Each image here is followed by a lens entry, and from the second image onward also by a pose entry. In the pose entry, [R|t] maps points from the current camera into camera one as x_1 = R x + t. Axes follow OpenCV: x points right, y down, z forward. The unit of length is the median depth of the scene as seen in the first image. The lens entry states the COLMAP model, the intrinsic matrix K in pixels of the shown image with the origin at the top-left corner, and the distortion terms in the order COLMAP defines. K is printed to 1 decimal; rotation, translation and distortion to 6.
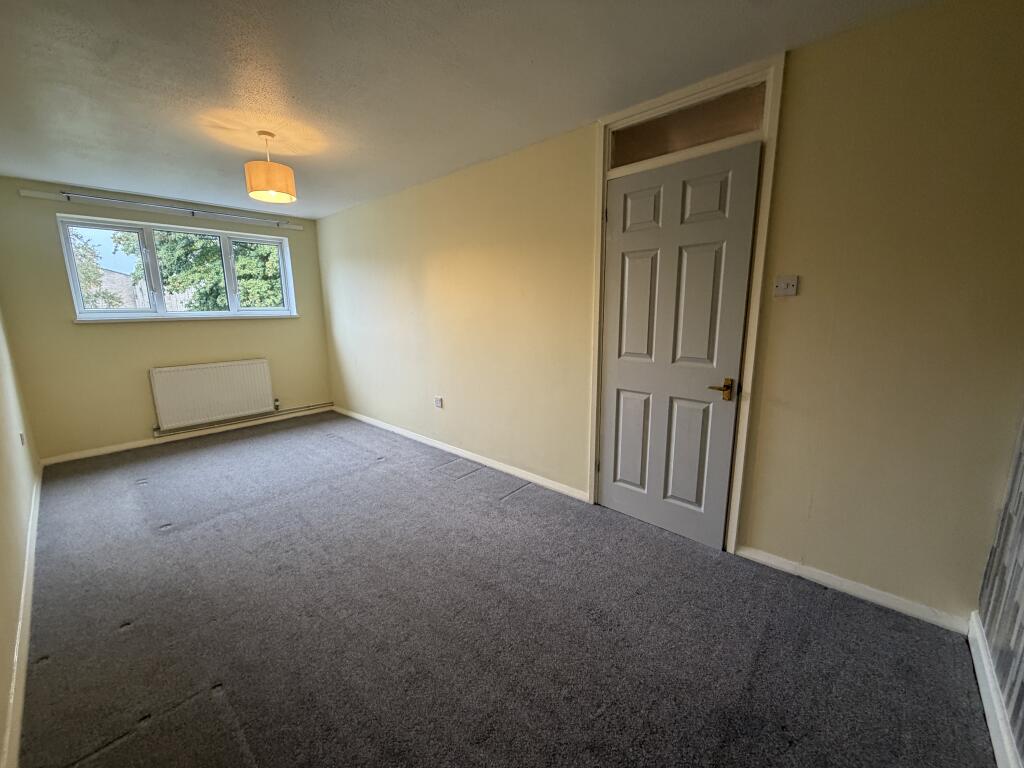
lens RADIAL K [[406.2, 0, 512.0], [0, 406.2, 384.0], [0, 0, 1]] dist [0.001193, 0.000063]
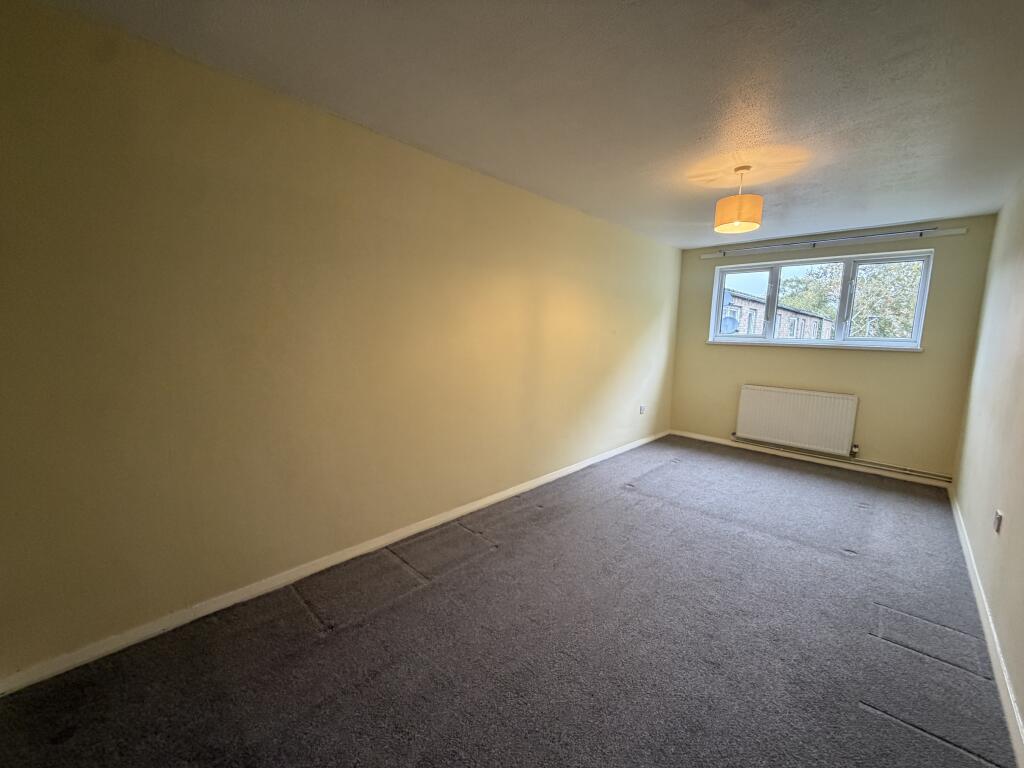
lens RADIAL K [[414.2, 0, 512.0], [0, 414.2, 384.0], [0, 0, 1]] dist [-0.009571, -0.000090]
pose [[-0.046758, 0.138005, -0.989327, 0.337001], [-0.211605, 0.966565, 0.144831, -0.068876], [0.976236, 0.216118, -0.015992, 0.352137]]
